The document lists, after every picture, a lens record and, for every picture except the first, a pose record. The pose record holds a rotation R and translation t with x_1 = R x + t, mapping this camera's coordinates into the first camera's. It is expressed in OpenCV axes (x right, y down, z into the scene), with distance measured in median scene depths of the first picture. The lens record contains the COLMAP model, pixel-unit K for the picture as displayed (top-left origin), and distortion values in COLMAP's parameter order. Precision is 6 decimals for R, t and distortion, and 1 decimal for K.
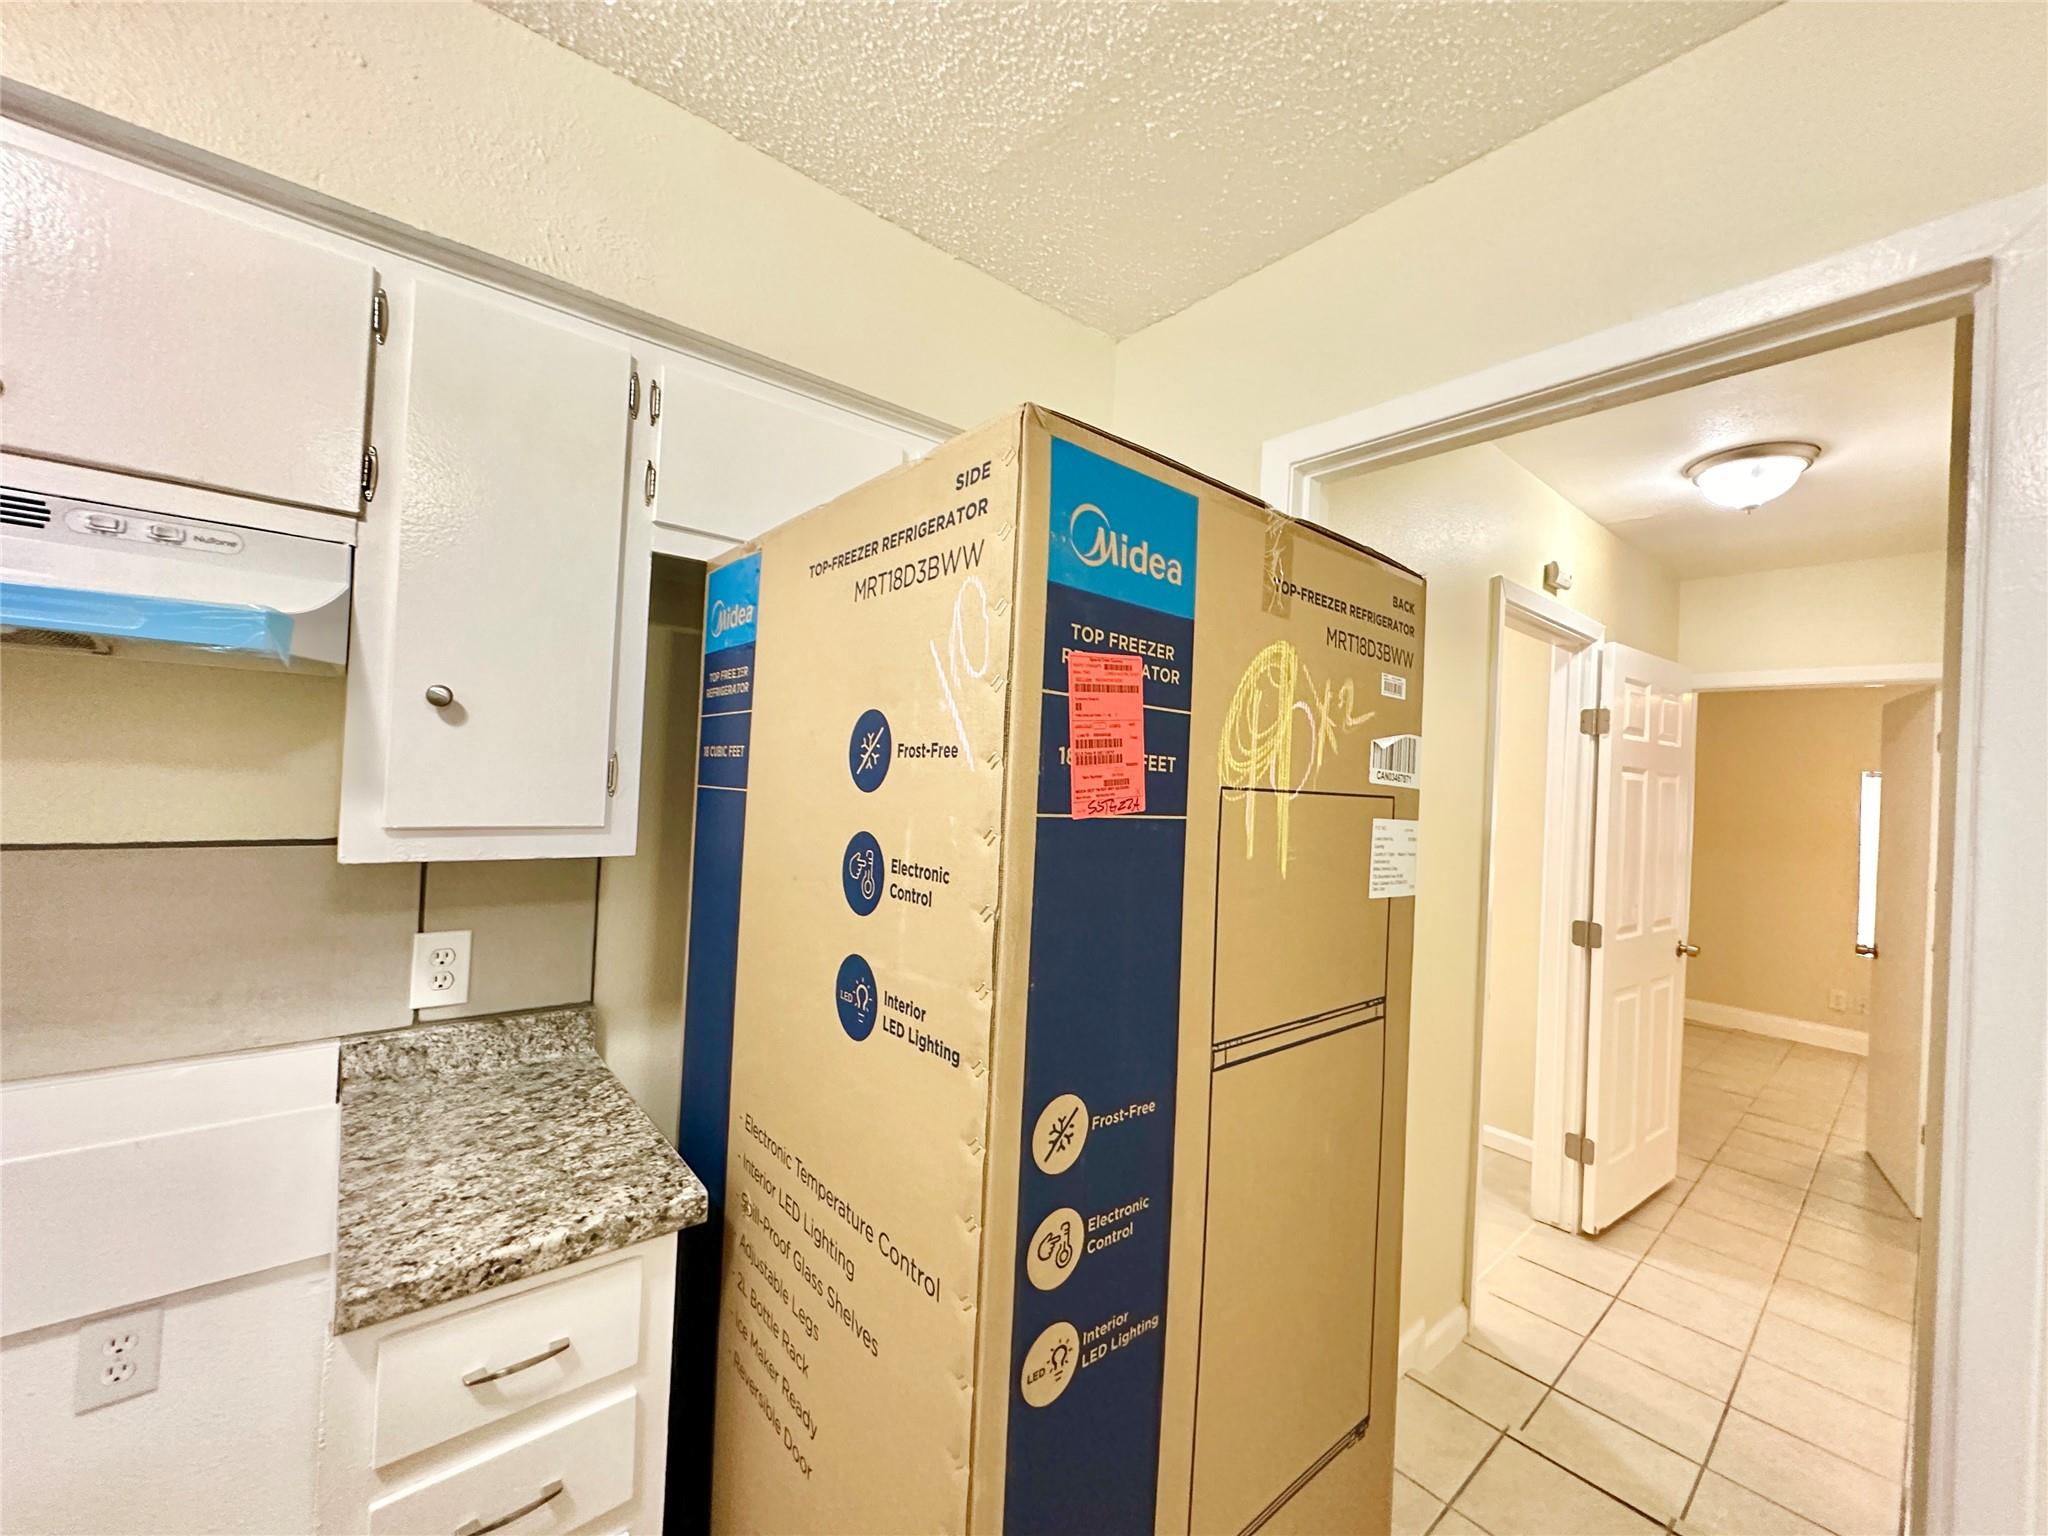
lens RADIAL K [[815.0, 0, 1024.6], [0, 815.0, 765.9], [0, 0, 1]] dist [-0.002480, 0.000021]
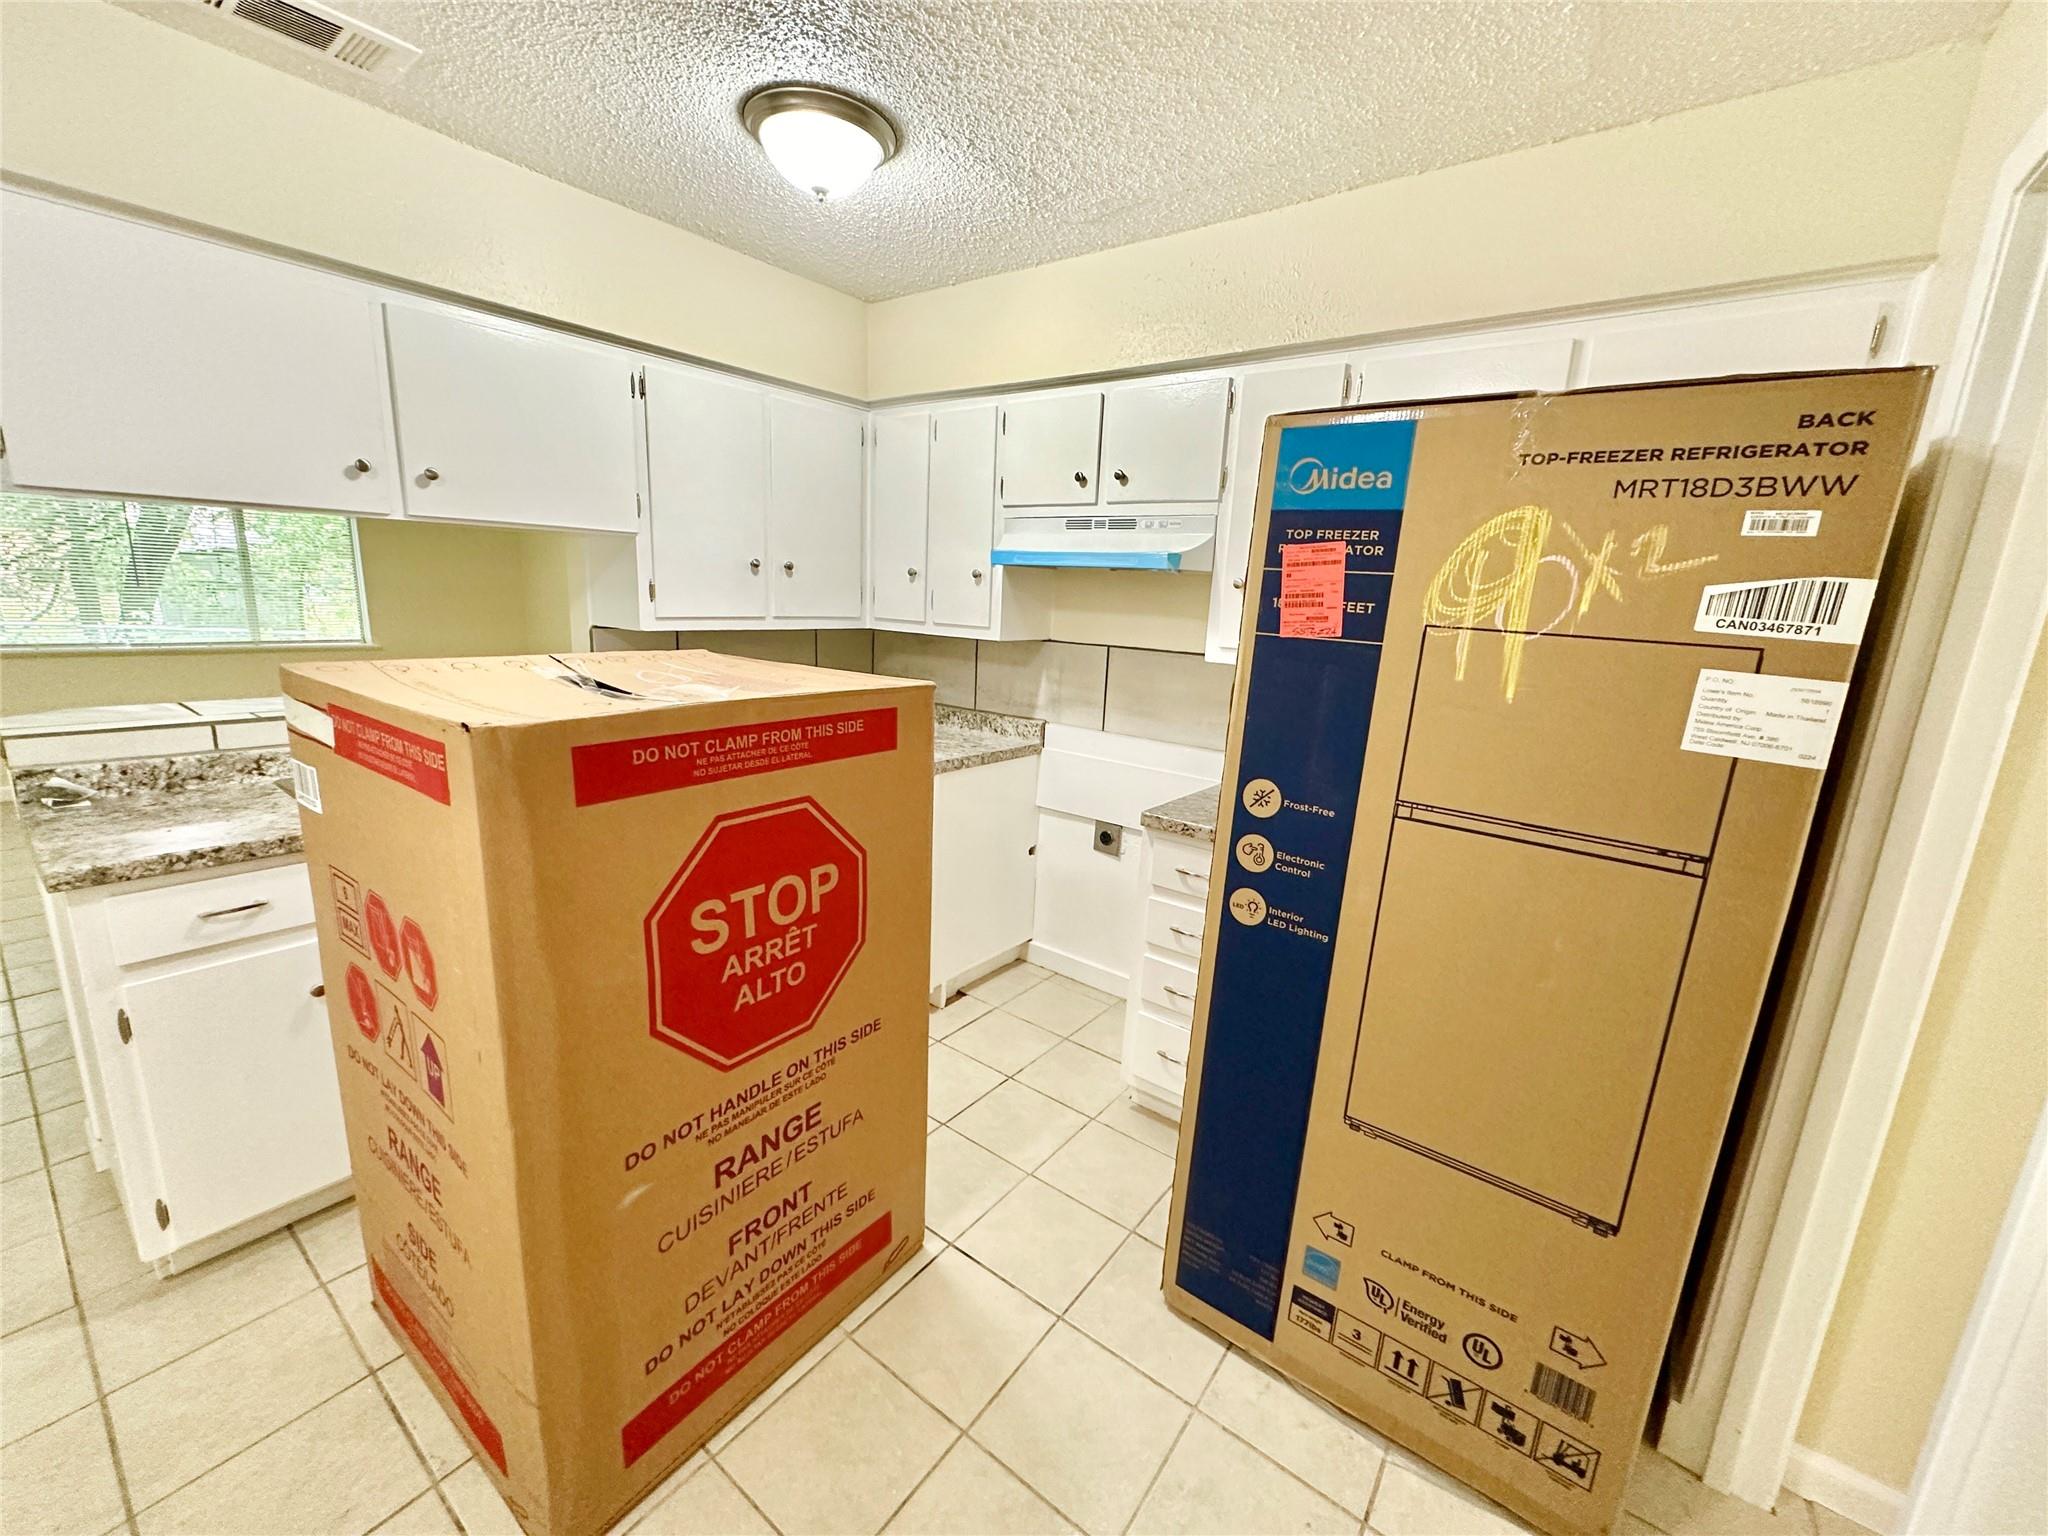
lens RADIAL K [[815.0, 0, 1024.6], [0, 815.0, 765.9], [0, 0, 1]] dist [-0.002480, 0.000021]
pose [[0.225123, 0.168469, -0.959655, 1.566553], [-0.033349, 0.985693, 0.165216, 0.059679], [0.973759, -0.005191, 0.227521, -0.005973]]
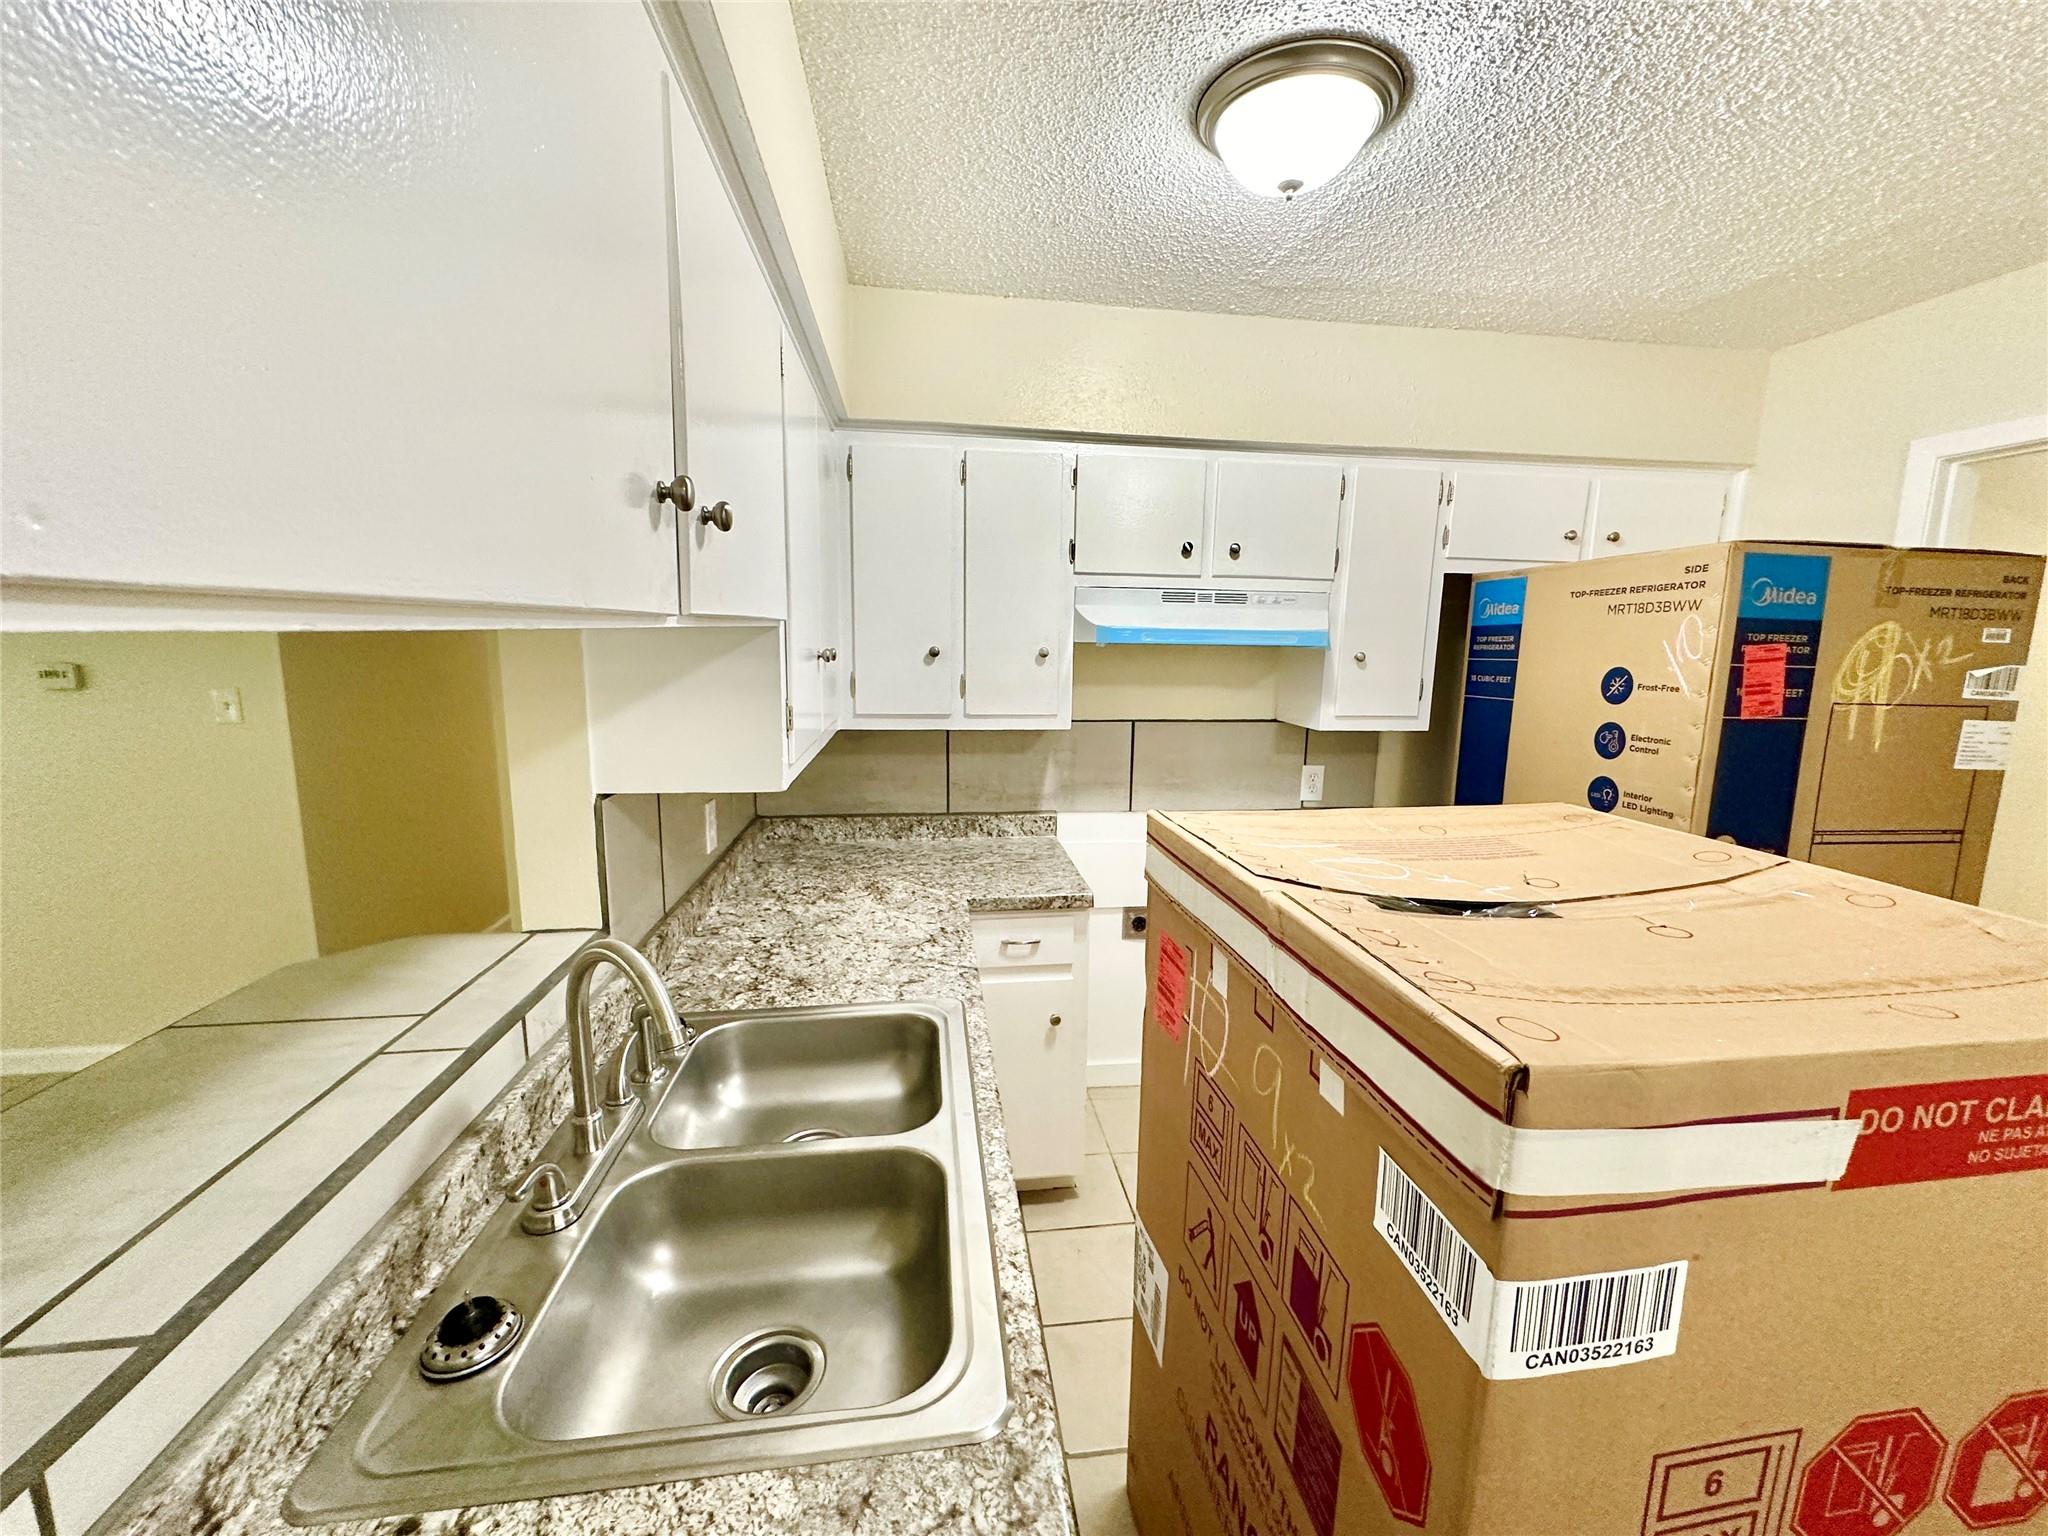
lens RADIAL K [[815.0, 0, 1024.6], [0, 815.0, 765.9], [0, 0, 1]] dist [-0.002480, 0.000021]
pose [[0.842024, 0.049697, -0.537146, -0.356289], [0.027464, 0.990507, 0.134694, -0.148978], [0.538740, -0.128167, 0.832666, -1.785223]]
